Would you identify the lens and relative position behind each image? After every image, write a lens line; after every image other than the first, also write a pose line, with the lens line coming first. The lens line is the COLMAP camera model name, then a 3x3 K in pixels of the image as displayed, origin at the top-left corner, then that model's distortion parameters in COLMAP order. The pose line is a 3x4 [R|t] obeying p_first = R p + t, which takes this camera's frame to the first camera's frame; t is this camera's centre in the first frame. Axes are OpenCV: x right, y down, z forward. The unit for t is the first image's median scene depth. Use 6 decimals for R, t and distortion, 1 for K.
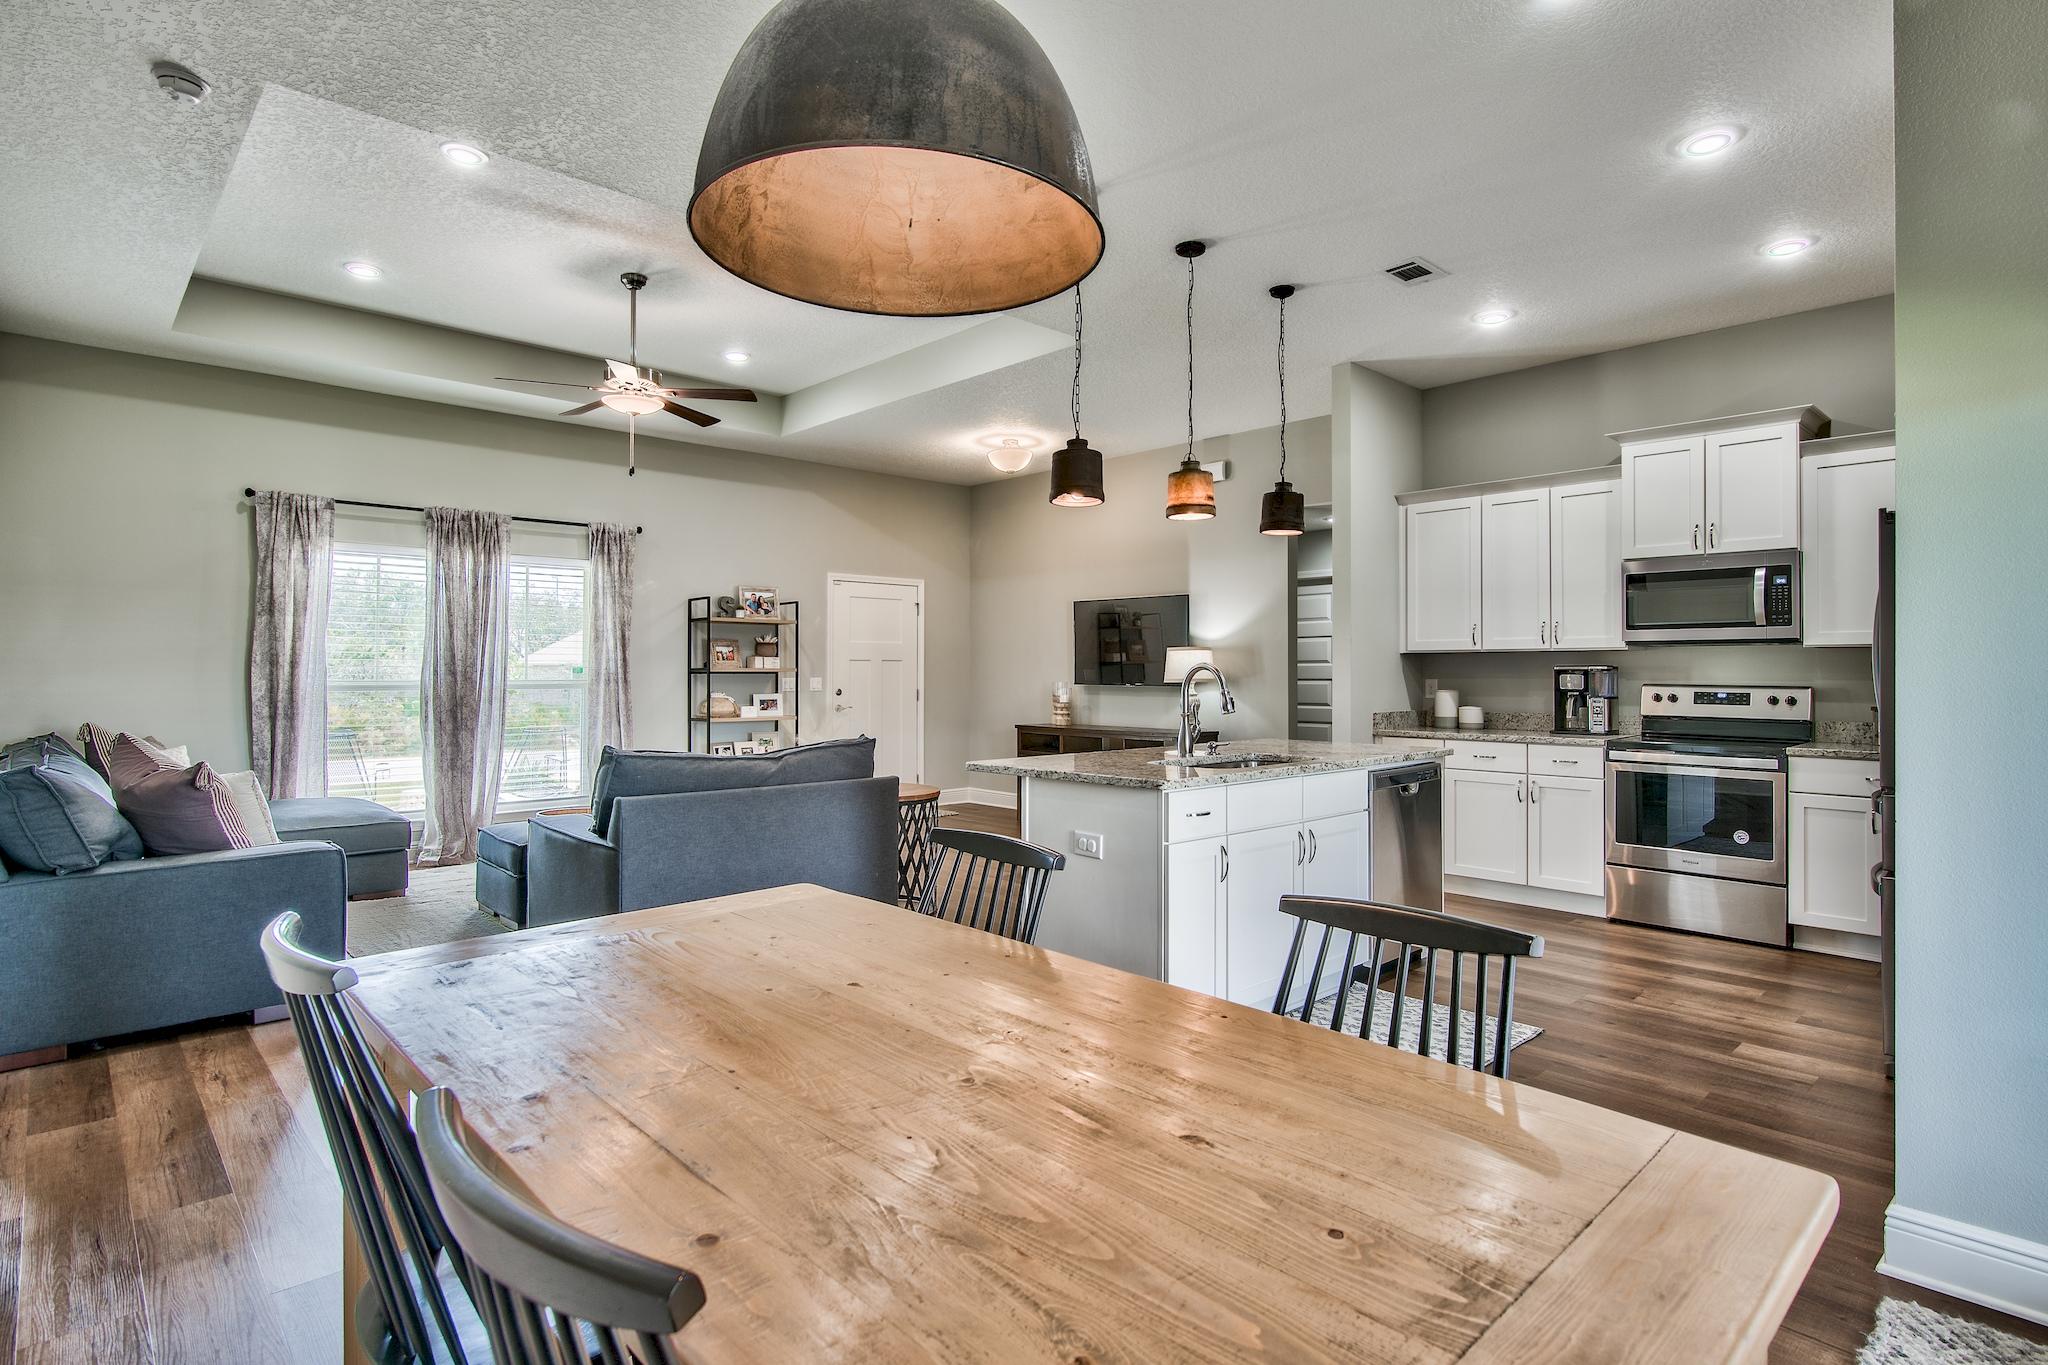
lens RADIAL K [[1039.2, 0, 1048.1], [0, 1039.2, 654.7], [0, 0, 1]] dist [-0.001902, 0.000091]
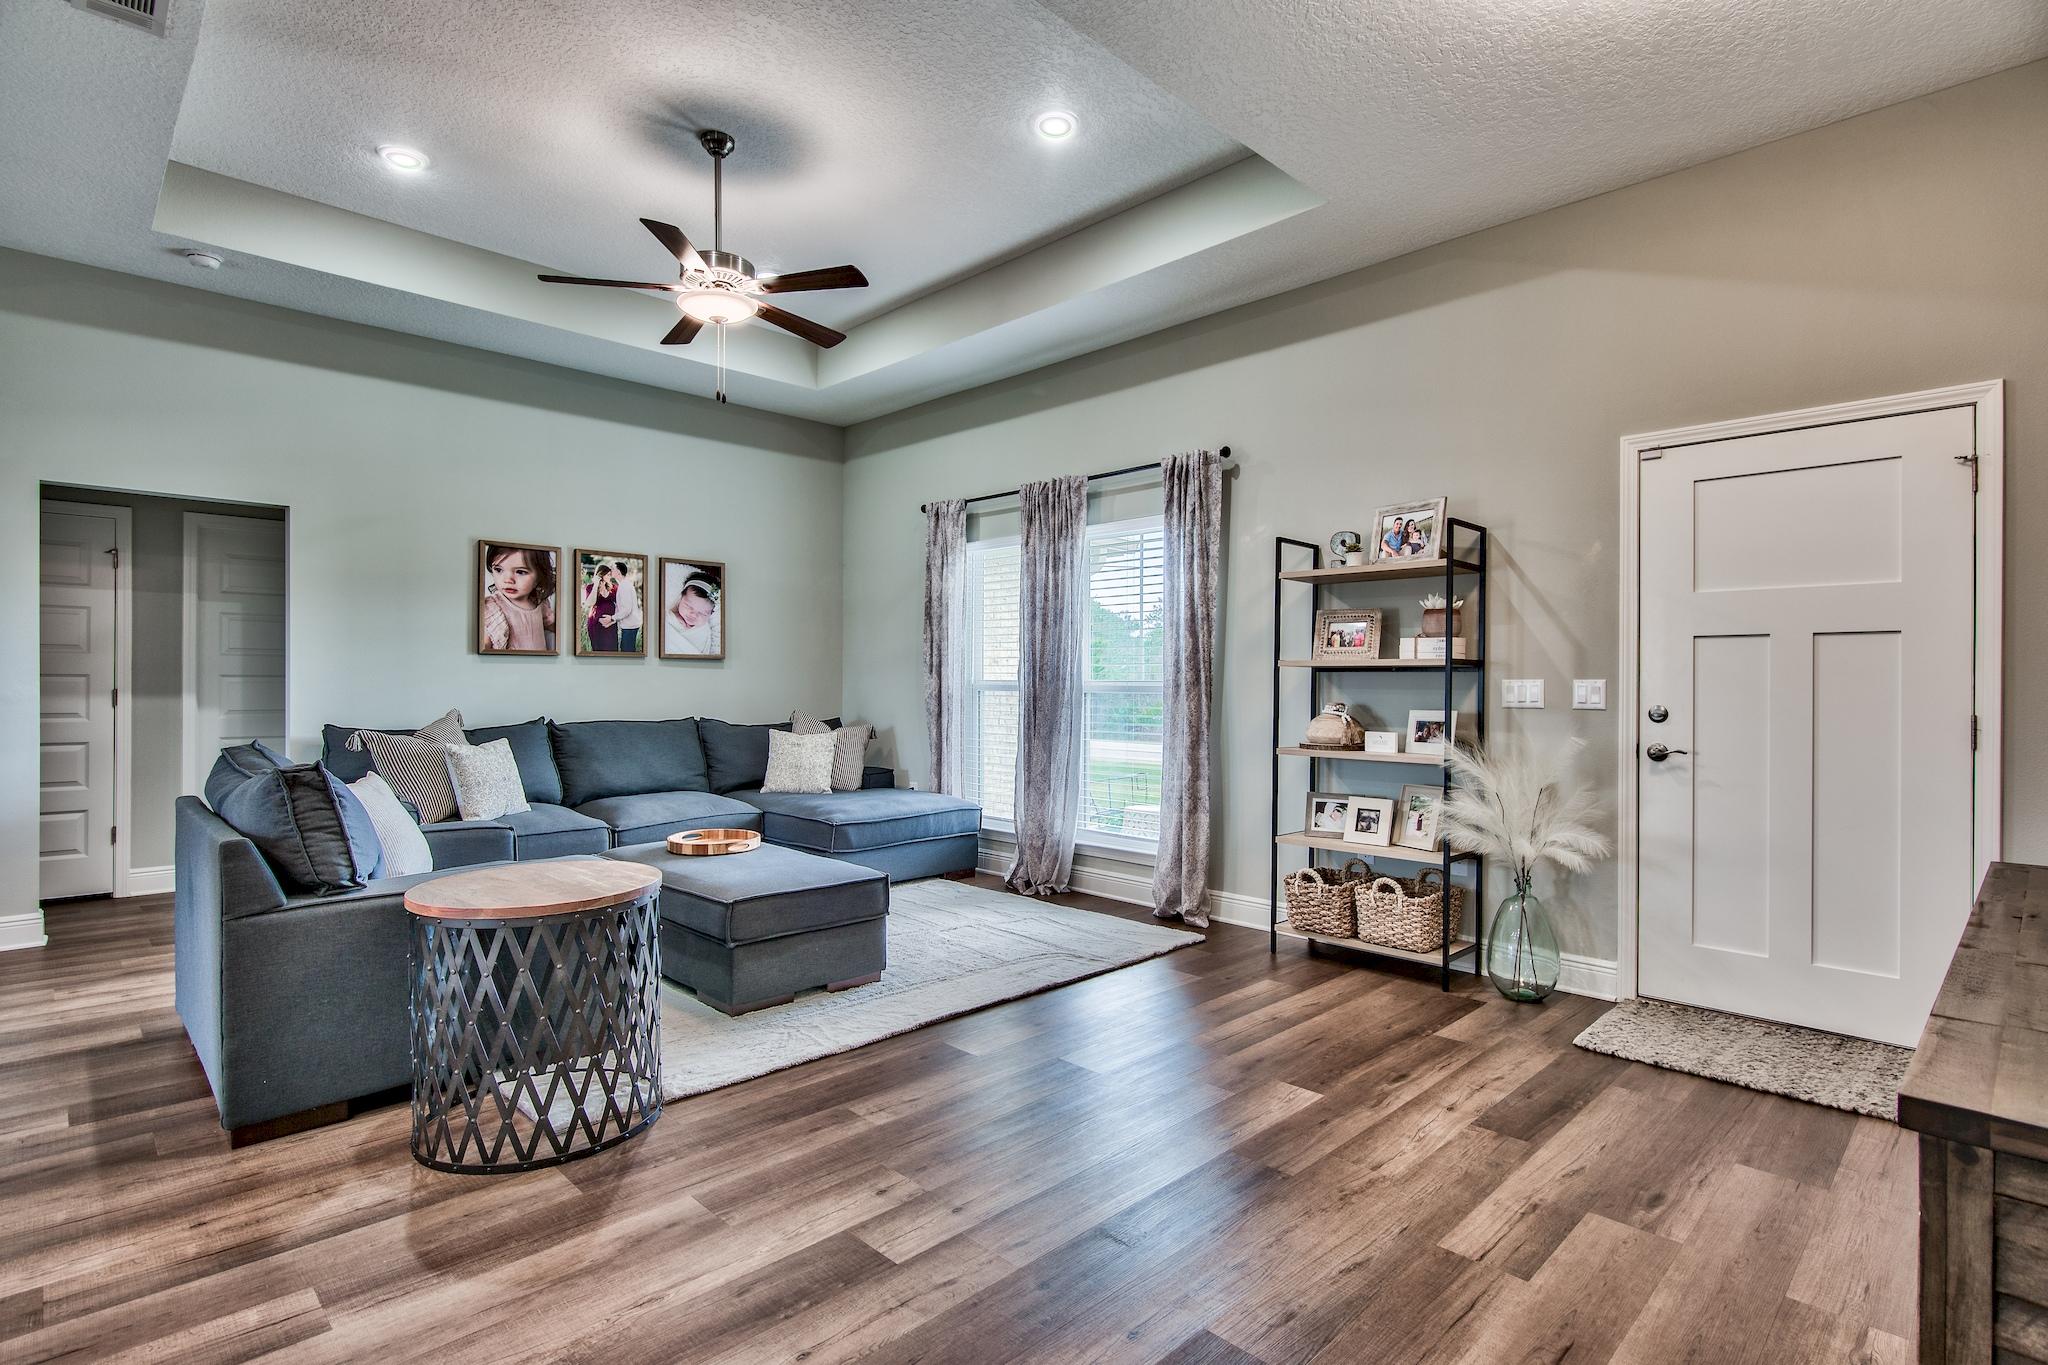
lens RADIAL K [[1003.7, 0, 1020.9], [0, 1003.7, 680.4], [0, 0, 1]] dist [-0.001772, -0.000232]
pose [[0.009196, -0.003541, -0.999951, 0.287181], [0.012076, 0.999921, -0.003430, 0.029559], [0.999885, -0.012044, 0.009238, 1.051680]]
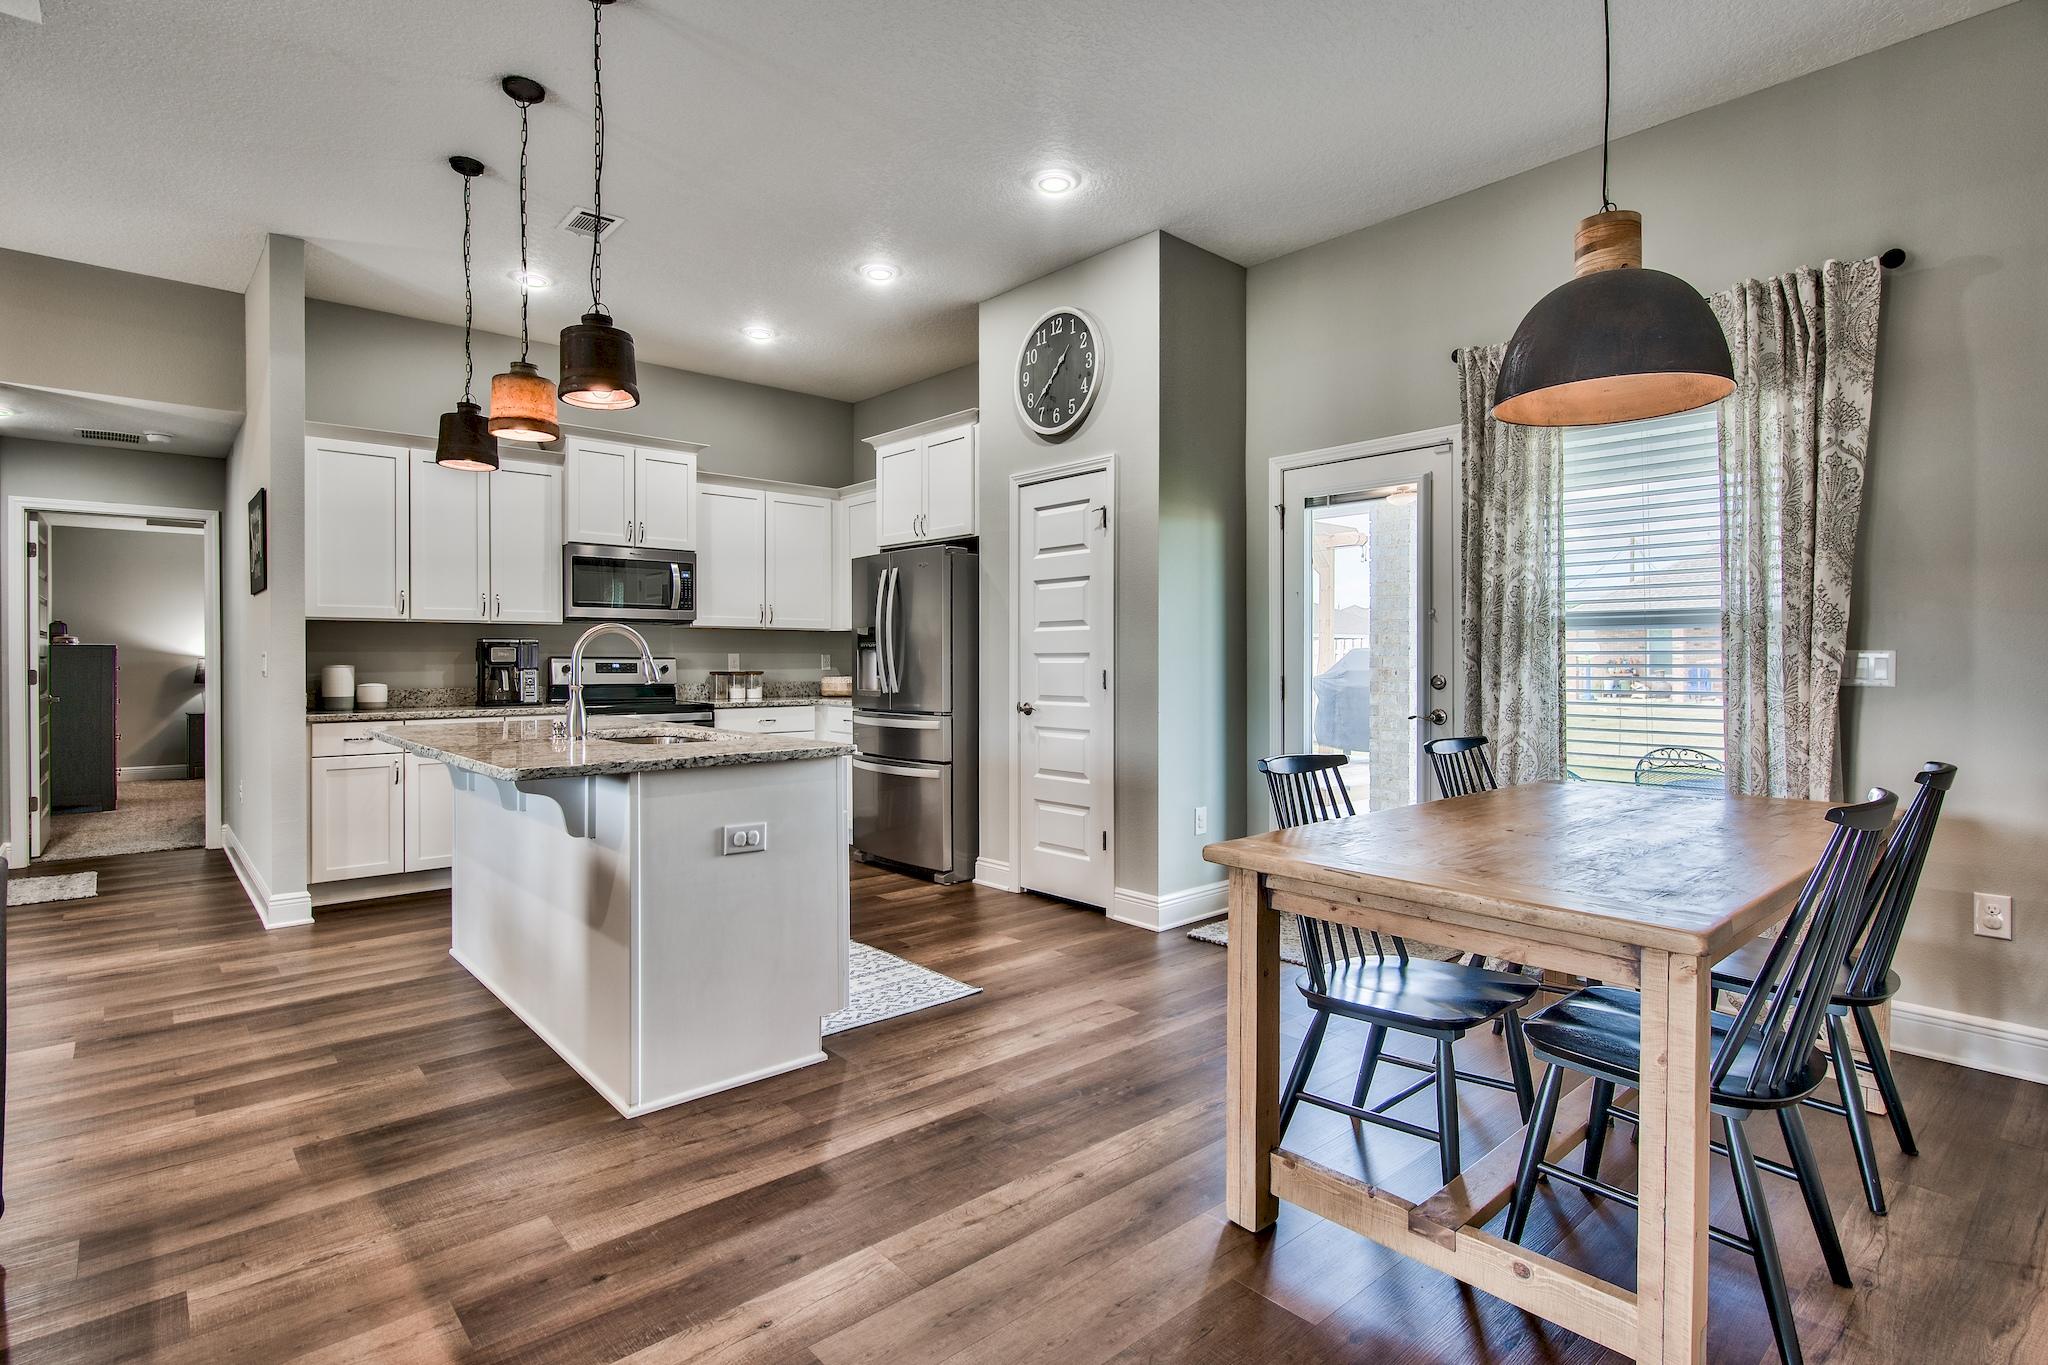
lens RADIAL K [[1017.5, 0, 1030.8], [0, 1017.5, 660.7], [0, 0, 1]] dist [-0.001480, -0.000479]
pose [[0.036976, -0.003049, 0.999311, -0.419667], [-0.015695, 0.999870, 0.003631, 0.018397], [-0.999193, -0.015818, 0.036924, 0.403952]]
